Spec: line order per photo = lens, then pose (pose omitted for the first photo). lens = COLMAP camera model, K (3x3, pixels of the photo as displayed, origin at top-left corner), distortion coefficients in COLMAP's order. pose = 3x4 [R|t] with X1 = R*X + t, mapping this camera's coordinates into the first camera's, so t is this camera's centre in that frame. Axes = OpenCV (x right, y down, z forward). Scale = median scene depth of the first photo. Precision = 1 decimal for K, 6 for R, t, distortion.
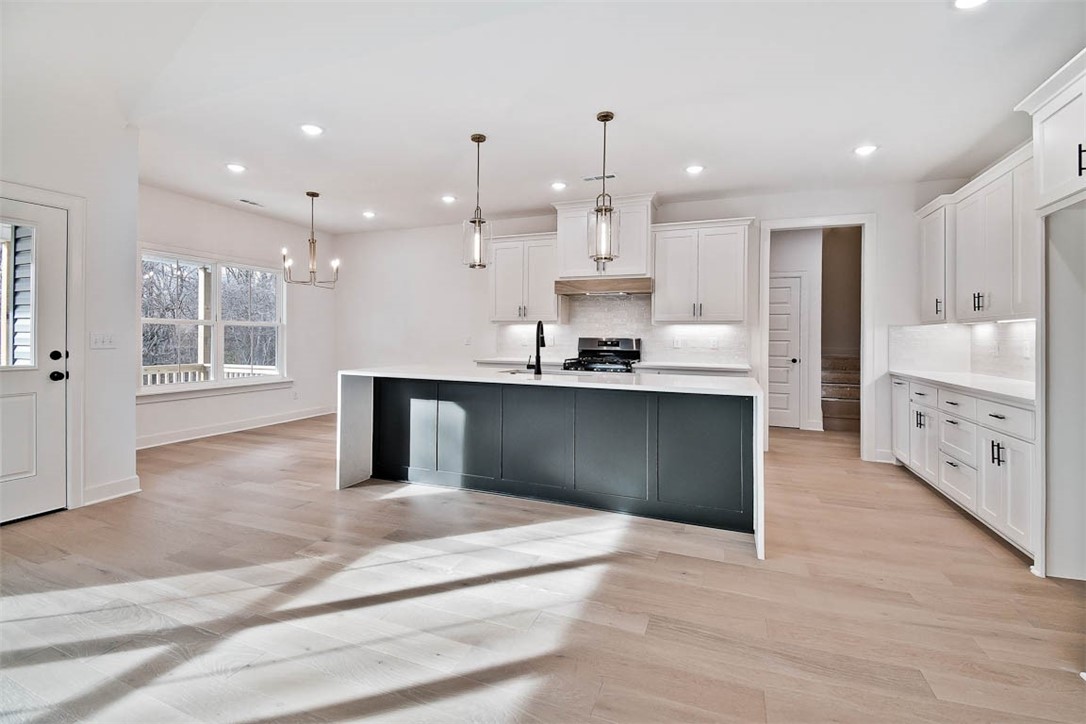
lens RADIAL K [[498.7, 0, 544.1], [0, 498.7, 339.8], [0, 0, 1]] dist [0.002337, -0.000295]
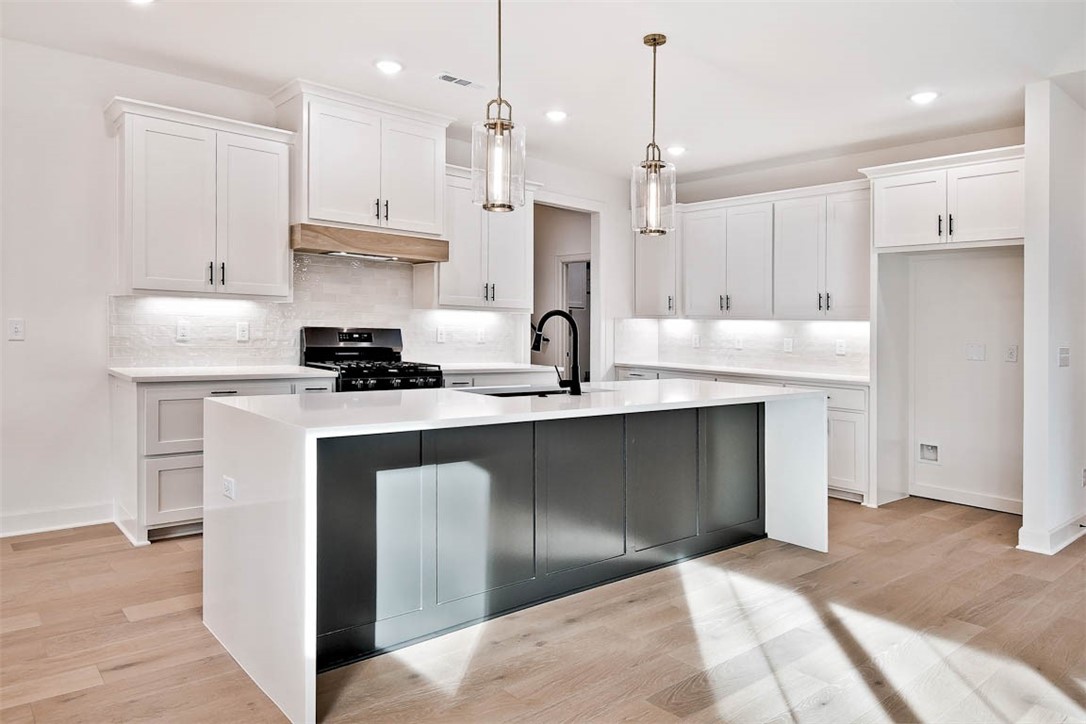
lens RADIAL K [[719.0, 0, 542.1], [0, 719.0, 327.5], [0, 0, 1]] dist [0.019485, -0.002076]
pose [[0.449726, 0.001212, 0.893166, -0.844773], [-0.019368, 0.999777, 0.008396, -0.023835], [-0.892956, -0.021075, 0.449650, 0.610434]]
